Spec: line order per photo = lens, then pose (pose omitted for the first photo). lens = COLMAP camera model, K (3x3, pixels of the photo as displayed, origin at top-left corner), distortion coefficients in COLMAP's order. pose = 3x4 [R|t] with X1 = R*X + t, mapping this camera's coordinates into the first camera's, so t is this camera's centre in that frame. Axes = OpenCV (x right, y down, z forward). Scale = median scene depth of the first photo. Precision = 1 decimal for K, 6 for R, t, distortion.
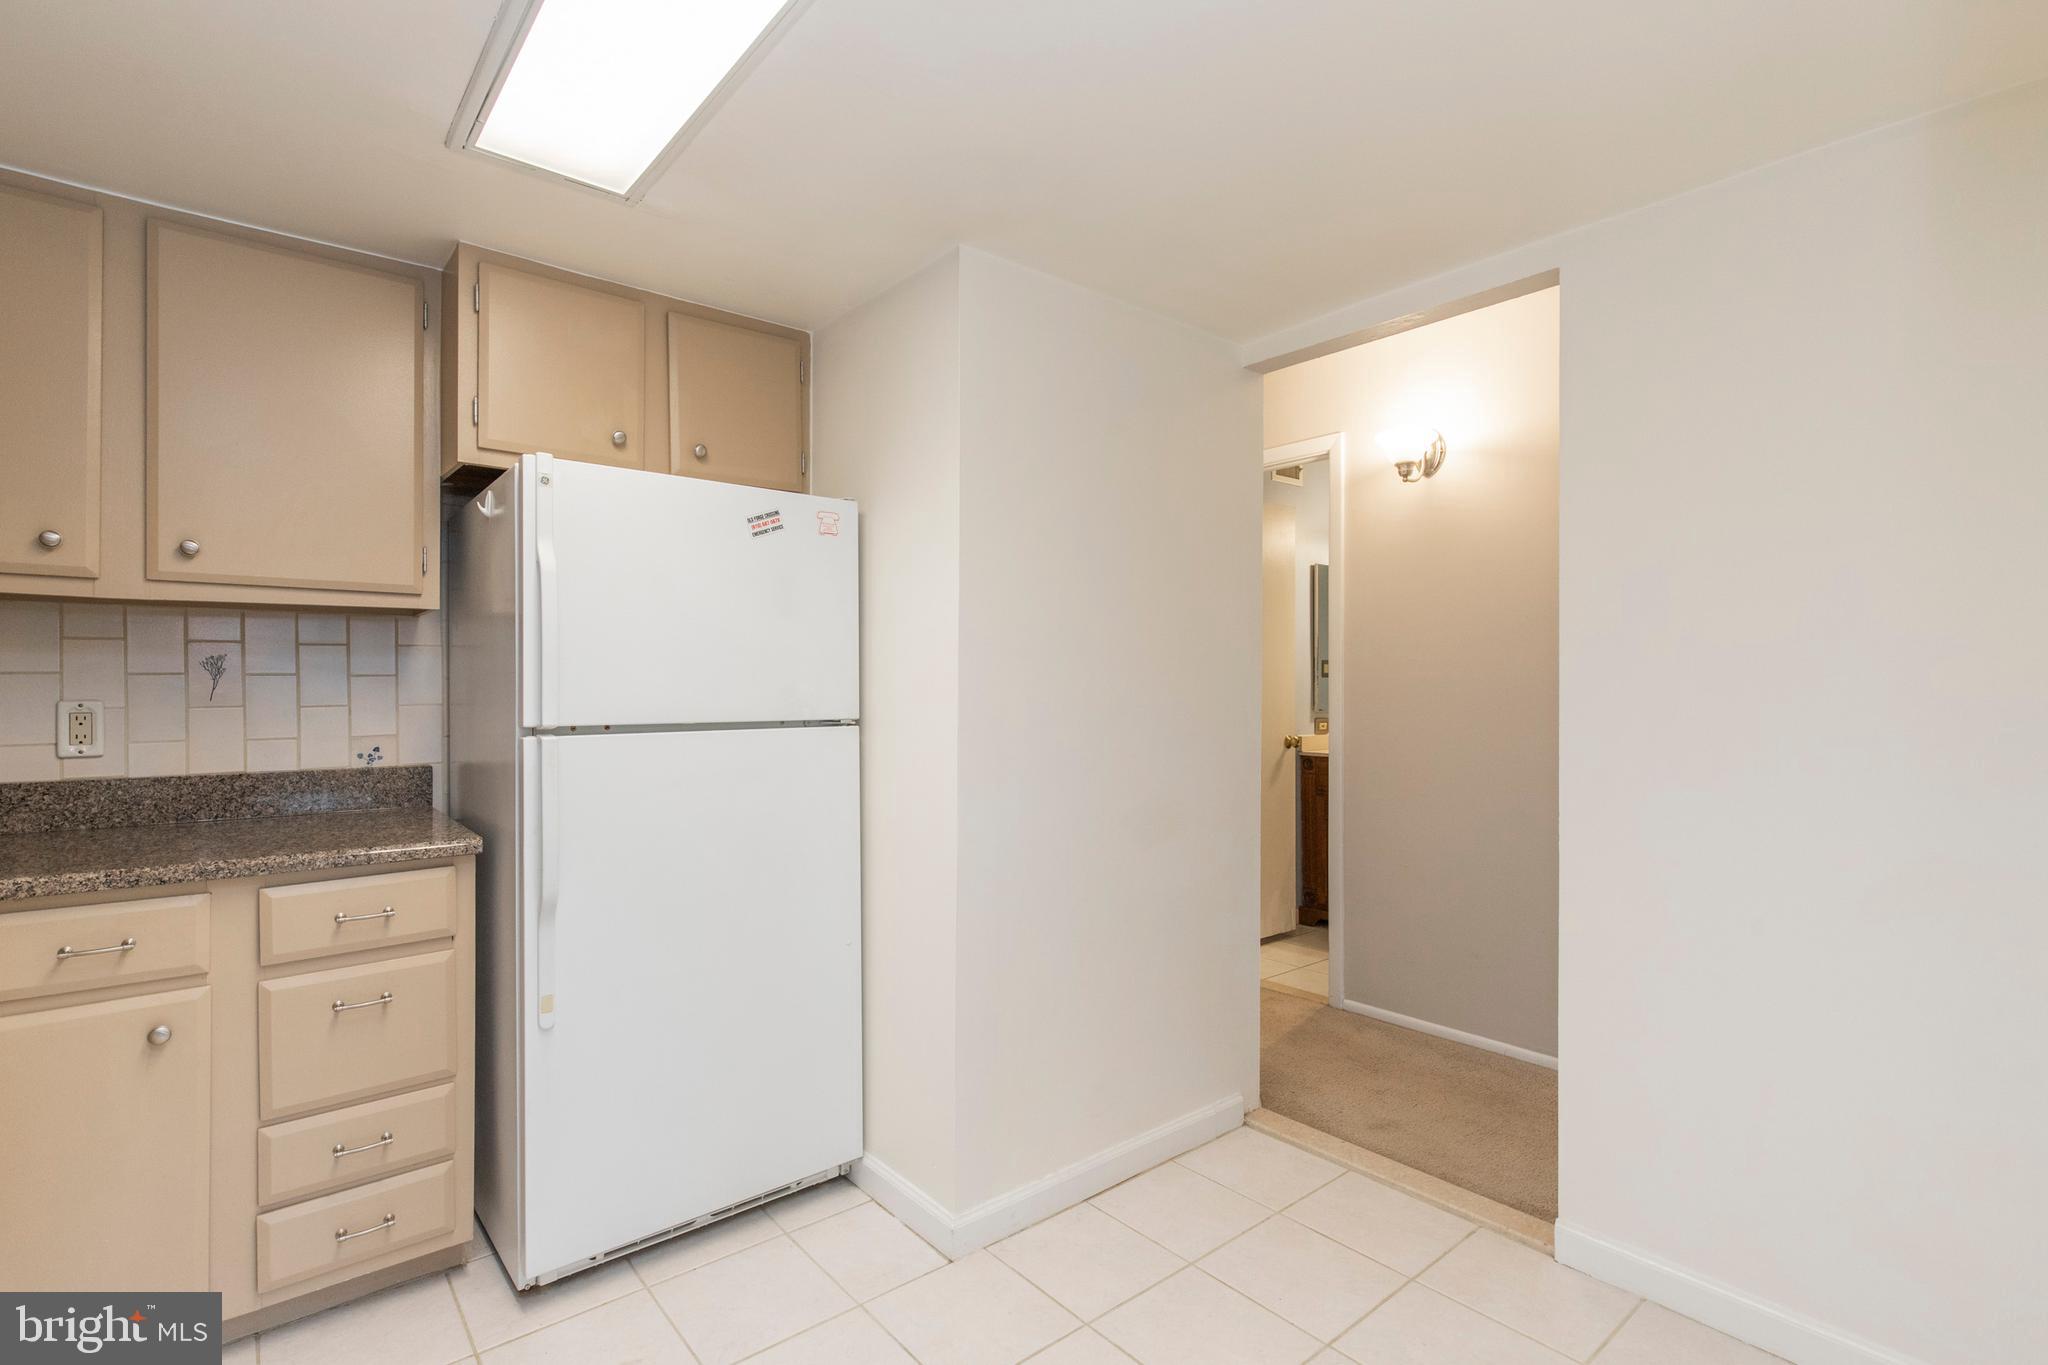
lens RADIAL K [[953.2, 0, 981.0], [0, 953.2, 685.2], [0, 0, 1]] dist [0.000907, 0.000087]
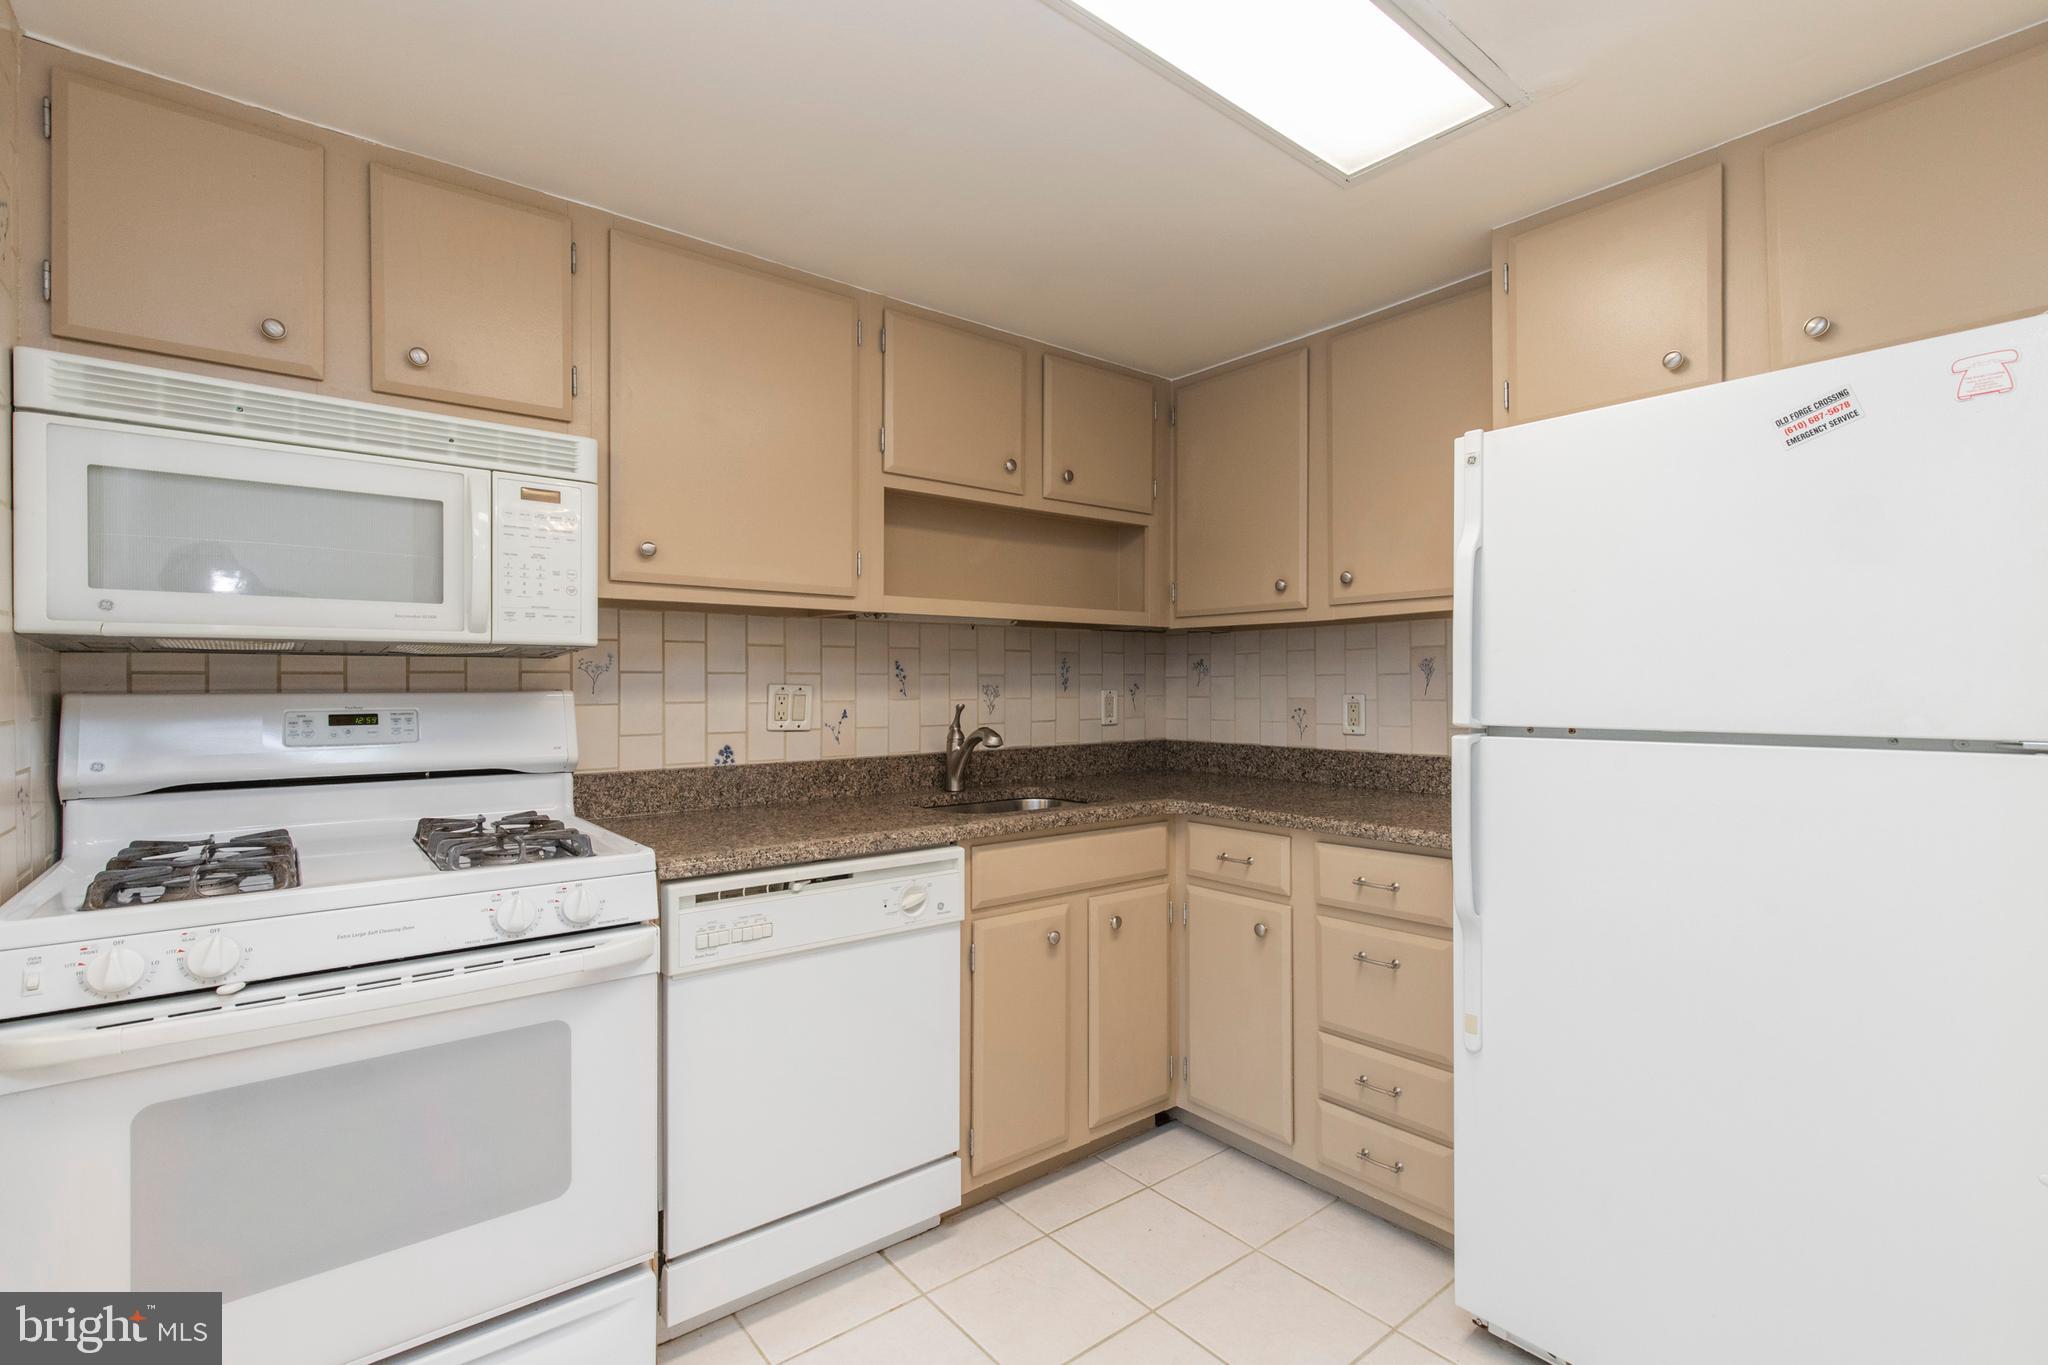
lens RADIAL K [[923.2, 0, 1019.4], [0, 923.2, 683.7], [0, 0, 1]] dist [0.002662, -0.000042]
pose [[0.000226, -0.004537, -0.999990, 0.423500], [0.005316, 0.999976, -0.004535, 0.004677], [0.999986, -0.005315, 0.000250, 0.533932]]
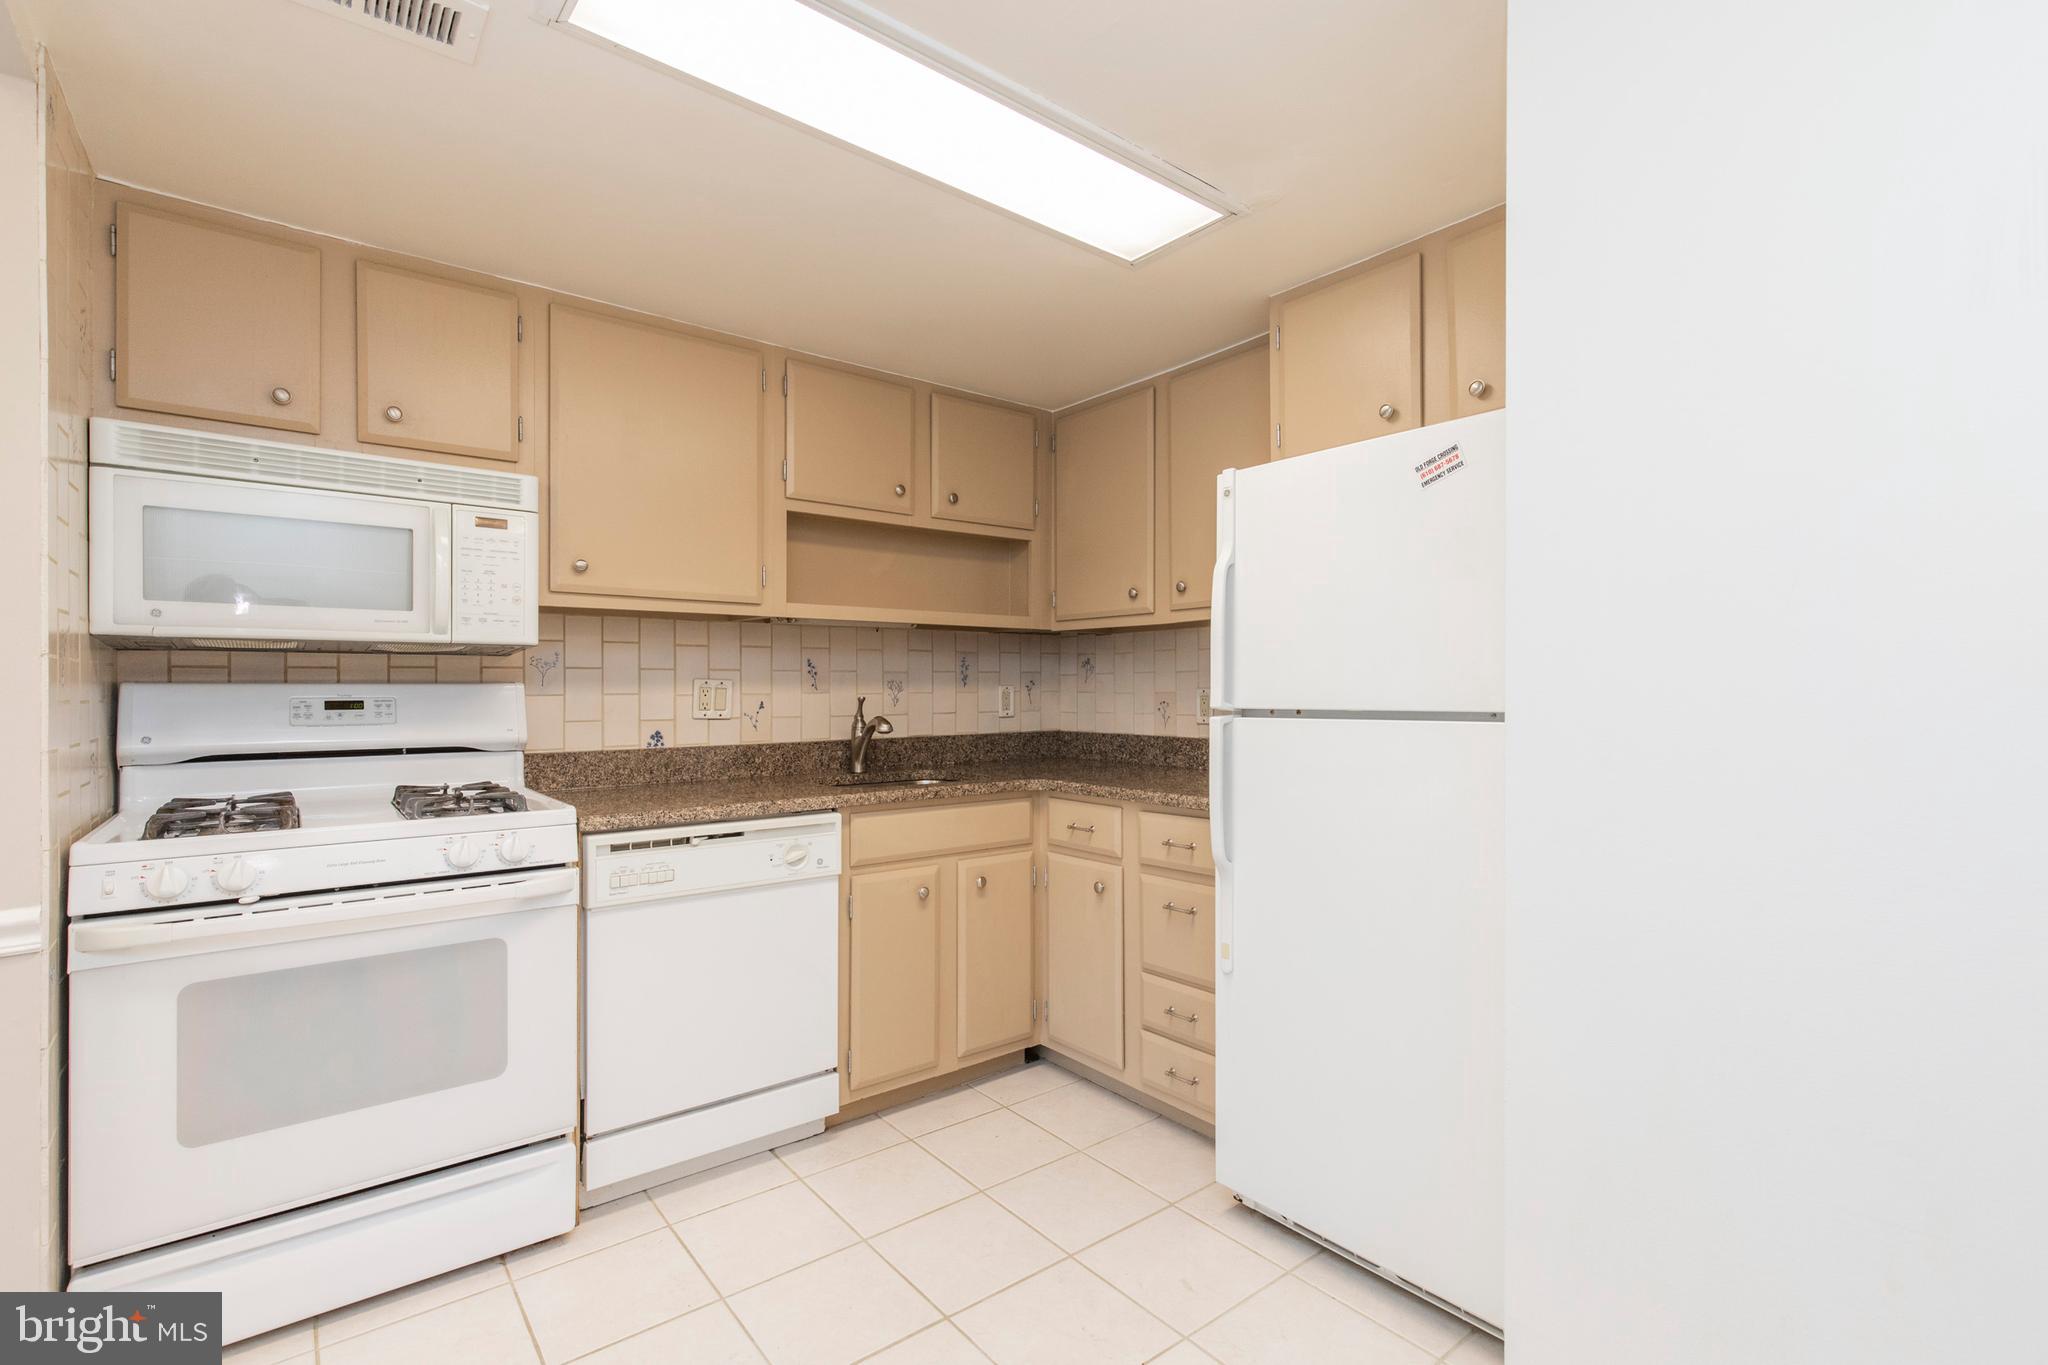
lens RADIAL K [[945.7, 0, 989.5], [0, 945.7, 687.1], [0, 0, 1]] dist [0.003258, 0.000322]
pose [[-0.037866, -0.006509, -0.999262, 0.658012], [0.004082, 0.999969, -0.006668, 0.023656], [0.999275, -0.004332, -0.037838, 0.725849]]
